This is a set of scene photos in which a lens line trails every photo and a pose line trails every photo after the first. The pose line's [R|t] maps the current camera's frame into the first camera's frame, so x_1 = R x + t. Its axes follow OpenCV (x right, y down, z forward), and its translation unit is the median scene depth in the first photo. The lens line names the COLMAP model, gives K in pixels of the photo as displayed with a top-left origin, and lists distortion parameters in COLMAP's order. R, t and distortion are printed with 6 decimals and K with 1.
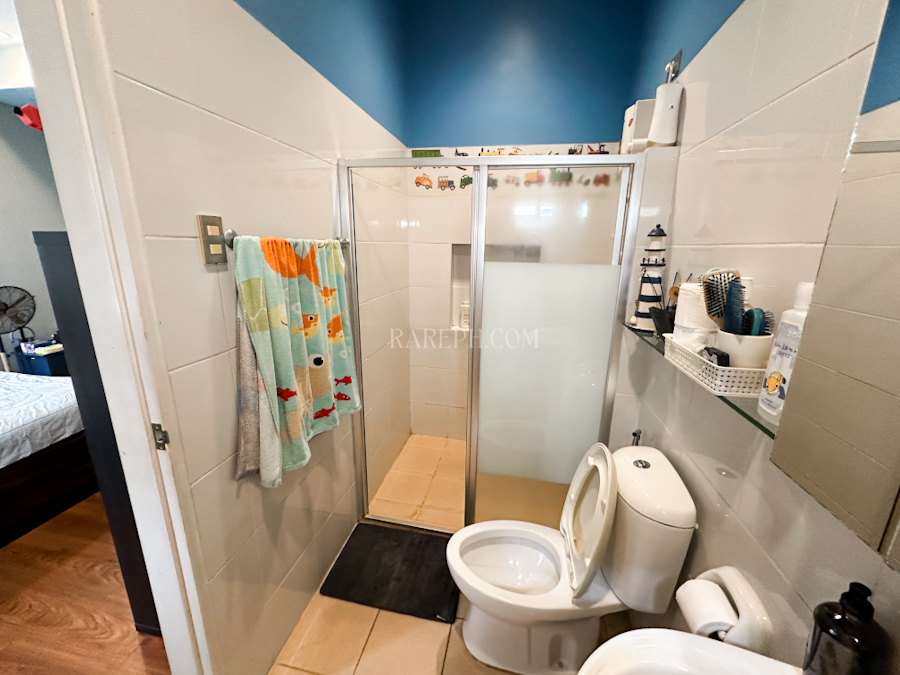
lens RADIAL K [[359.0, 0, 450.5], [0, 359.0, 336.8], [0, 0, 1]] dist [-0.002866, -0.000227]
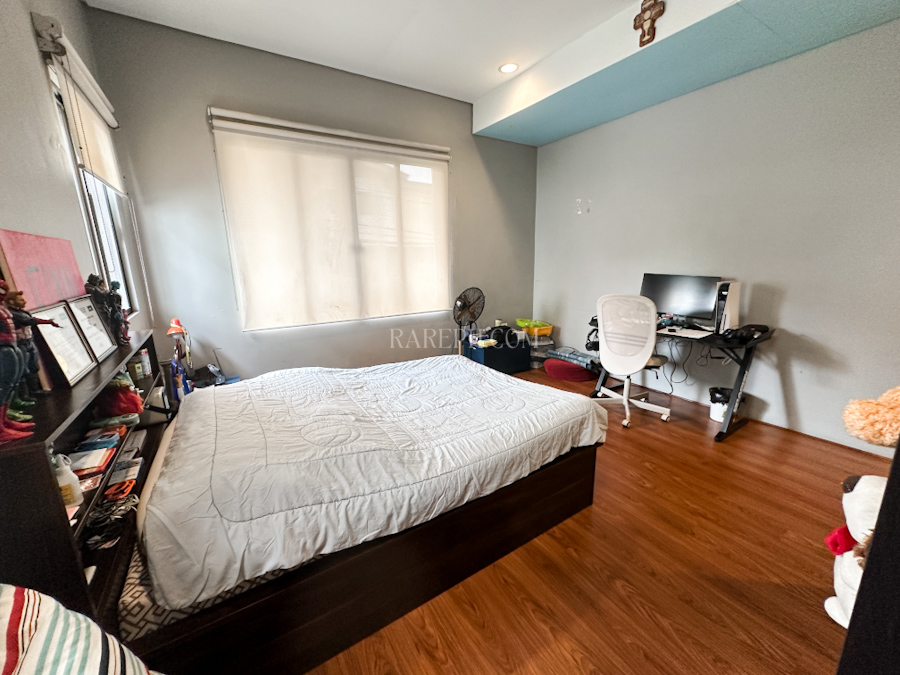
lens RADIAL K [[359.0, 0, 450.8], [0, 359.0, 339.3], [0, 0, 1]] dist [-0.002866, -0.000227]
pose [[0.684622, 0.137087, -0.715891, -0.384619], [-0.154421, 0.987139, 0.041352, -0.006709], [0.712353, 0.082238, 0.696987, 0.112863]]
